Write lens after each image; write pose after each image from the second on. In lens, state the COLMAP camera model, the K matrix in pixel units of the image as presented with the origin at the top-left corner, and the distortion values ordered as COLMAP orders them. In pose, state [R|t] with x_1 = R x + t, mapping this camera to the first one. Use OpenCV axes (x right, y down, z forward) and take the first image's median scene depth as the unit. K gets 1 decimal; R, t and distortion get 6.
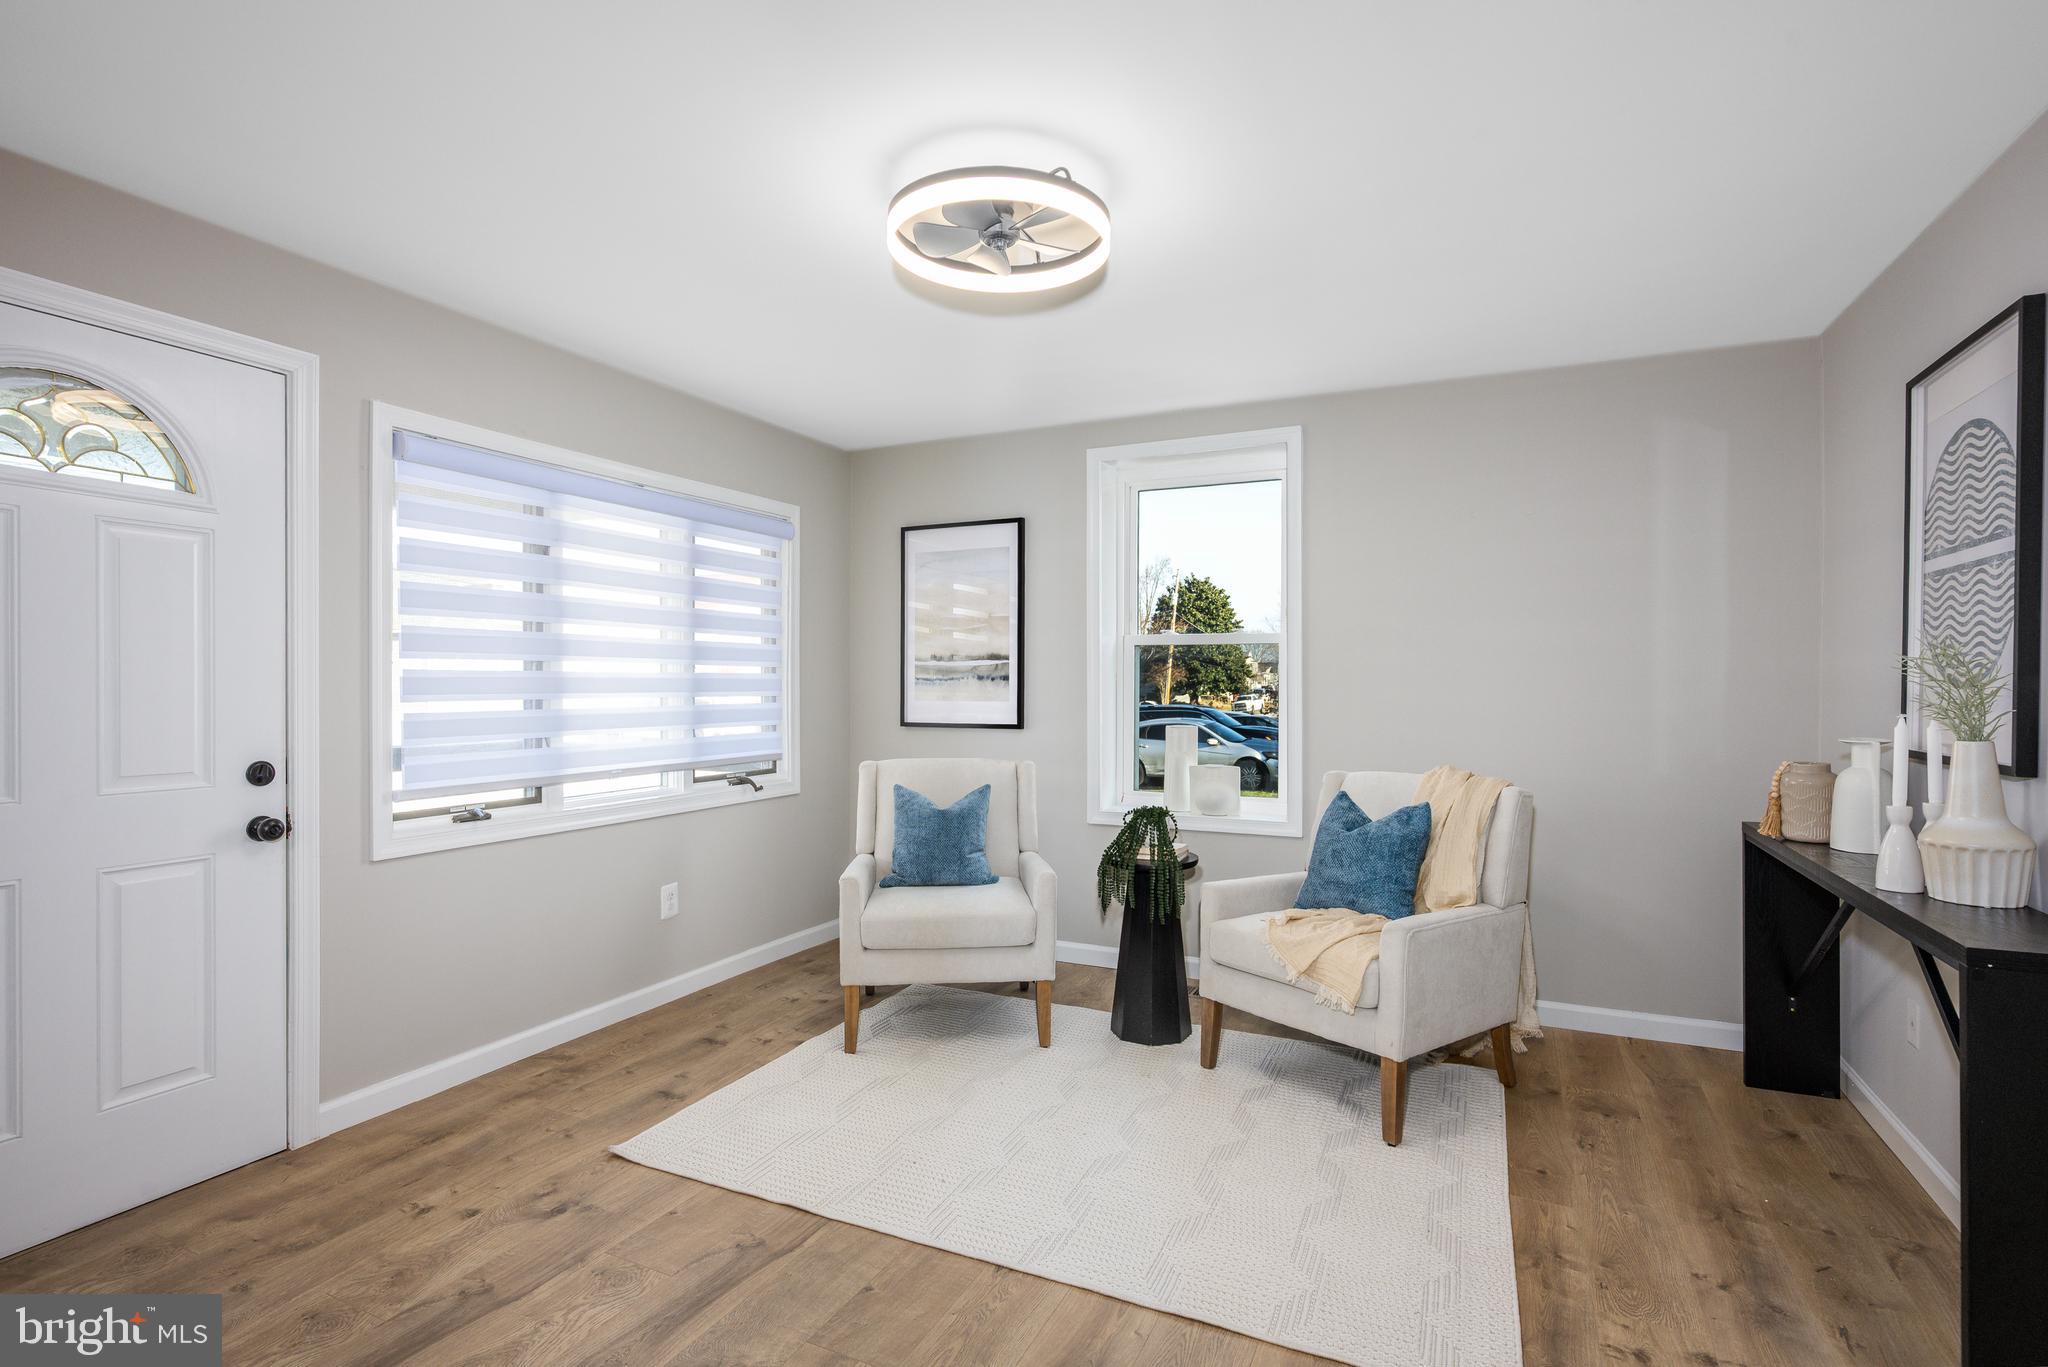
lens RADIAL K [[998.7, 0, 1042.2], [0, 998.7, 691.9], [0, 0, 1]] dist [0.000191, 0.000978]
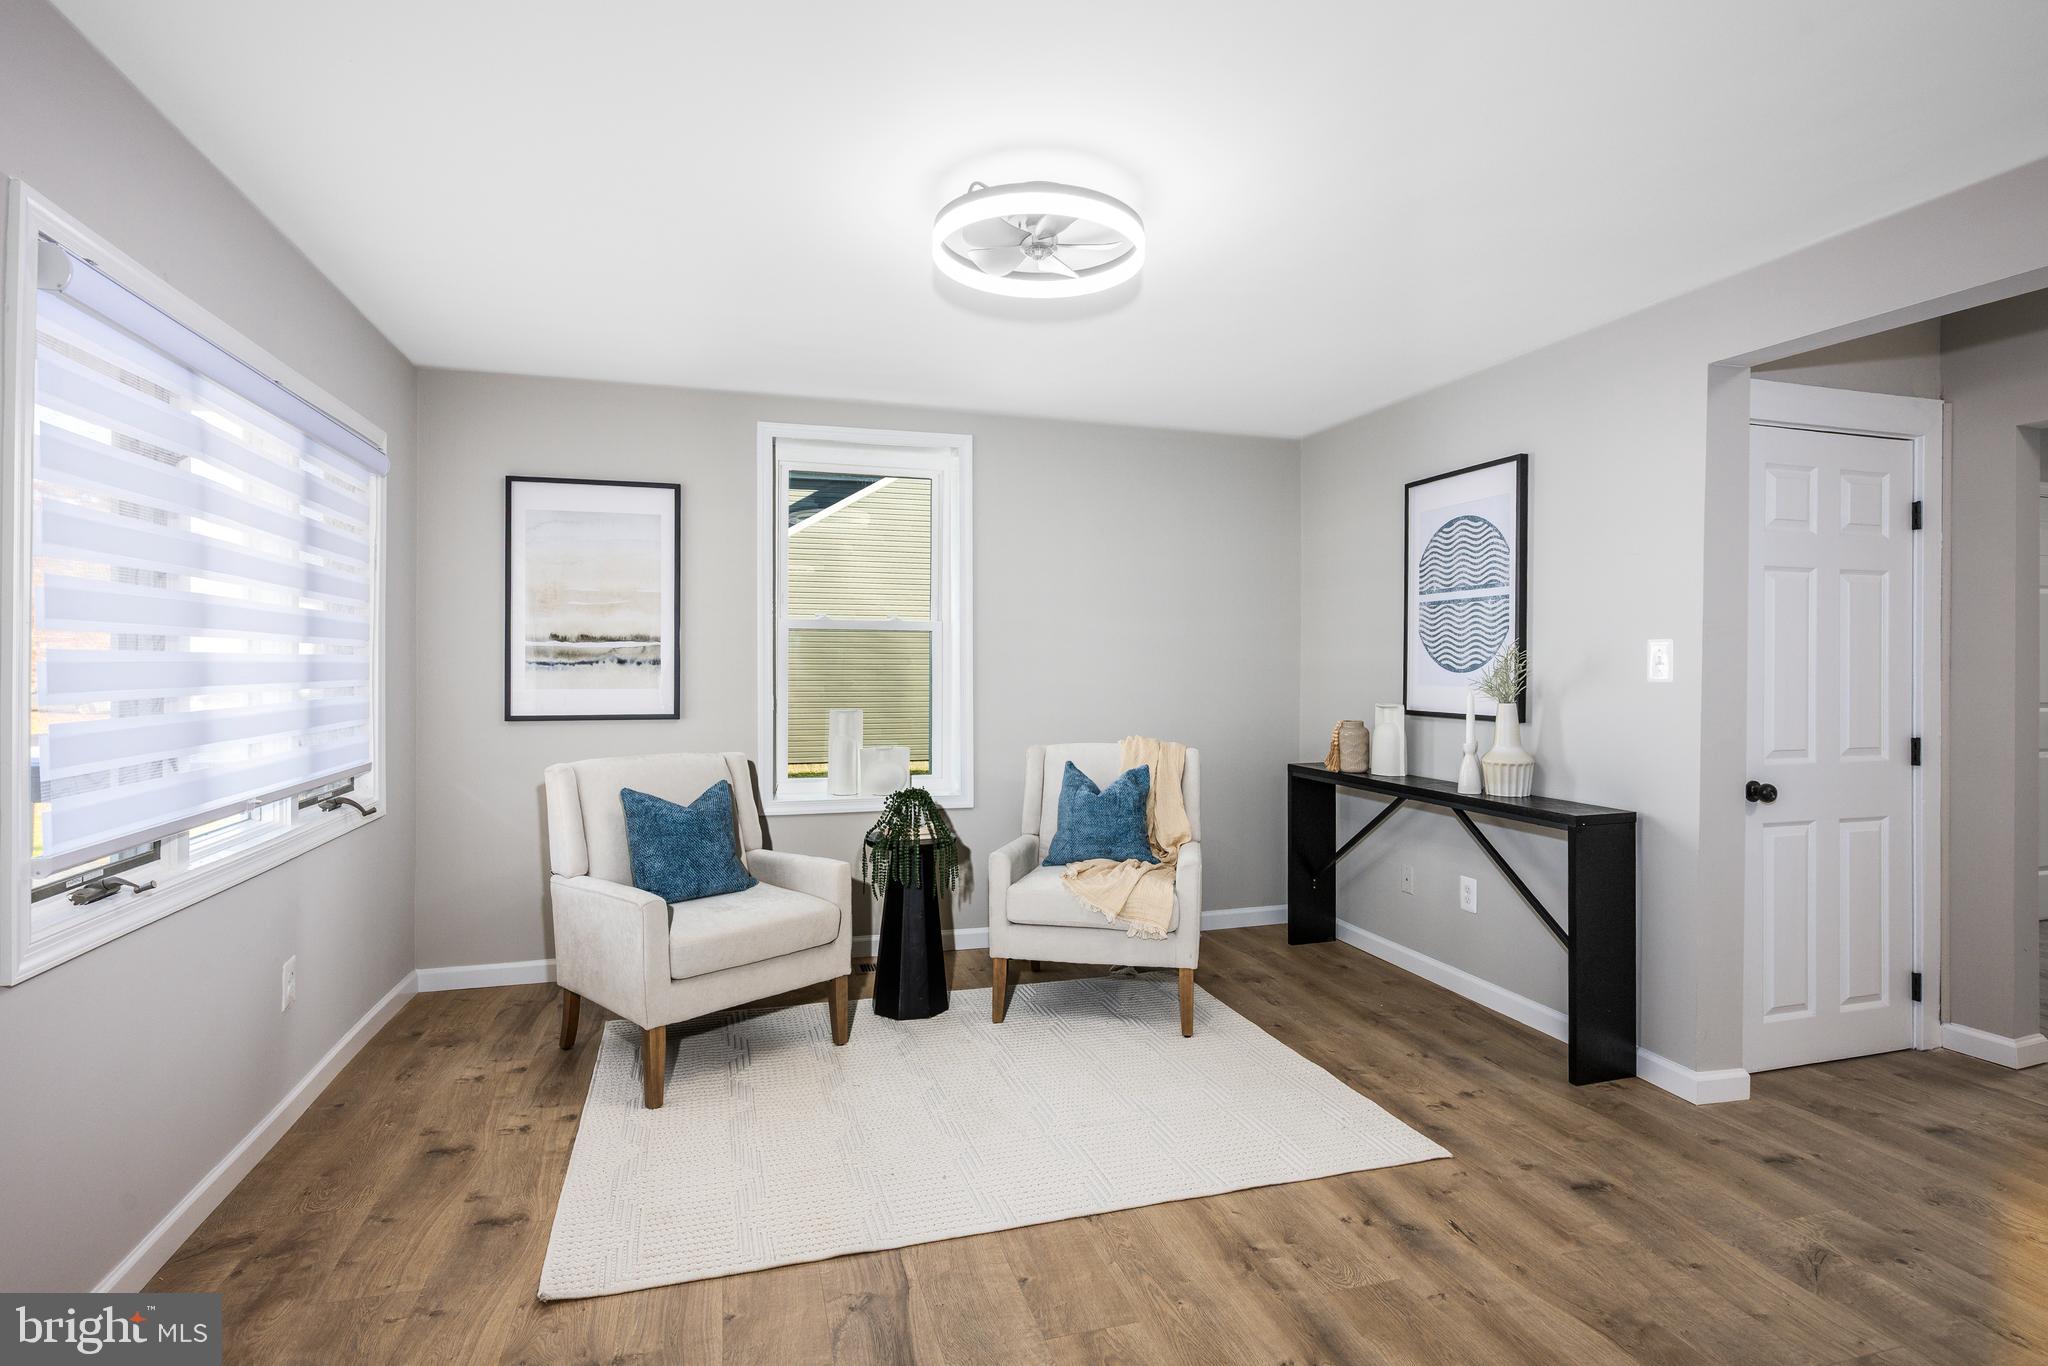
lens RADIAL K [[998.7, 0, 1042.5], [0, 998.7, 675.2], [0, 0, 1]] dist [0.000191, 0.000978]
pose [[0.740878, -0.005106, 0.671621, -0.526250], [0.003983, 0.999987, 0.003209, -0.005563], [-0.671628, 0.000298, 0.740888, 0.158651]]
